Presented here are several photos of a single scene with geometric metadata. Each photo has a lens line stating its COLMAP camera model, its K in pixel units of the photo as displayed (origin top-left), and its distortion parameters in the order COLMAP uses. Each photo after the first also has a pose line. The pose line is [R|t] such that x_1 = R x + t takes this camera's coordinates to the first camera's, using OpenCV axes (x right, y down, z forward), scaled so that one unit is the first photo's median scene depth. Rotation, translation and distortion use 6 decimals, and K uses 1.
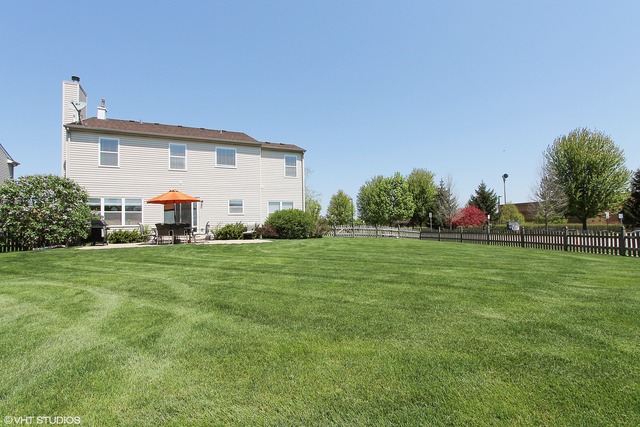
lens RADIAL K [[295.0, 0, 320.0], [0, 295.0, 213.5], [0, 0, 1]] dist [0.000089, -0.000003]
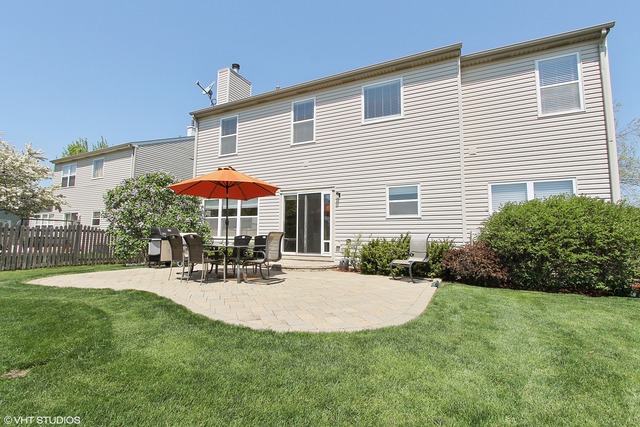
lens RADIAL K [[312.0, 0, 320.5], [0, 312.0, 201.6], [0, 0, 1]] dist [-0.003629, -0.000859]
pose [[0.616977, -0.069469, -0.783909, 0.012960], [0.012979, 0.996859, -0.078126, 0.014392], [0.786874, 0.038028, 0.615941, 0.602387]]
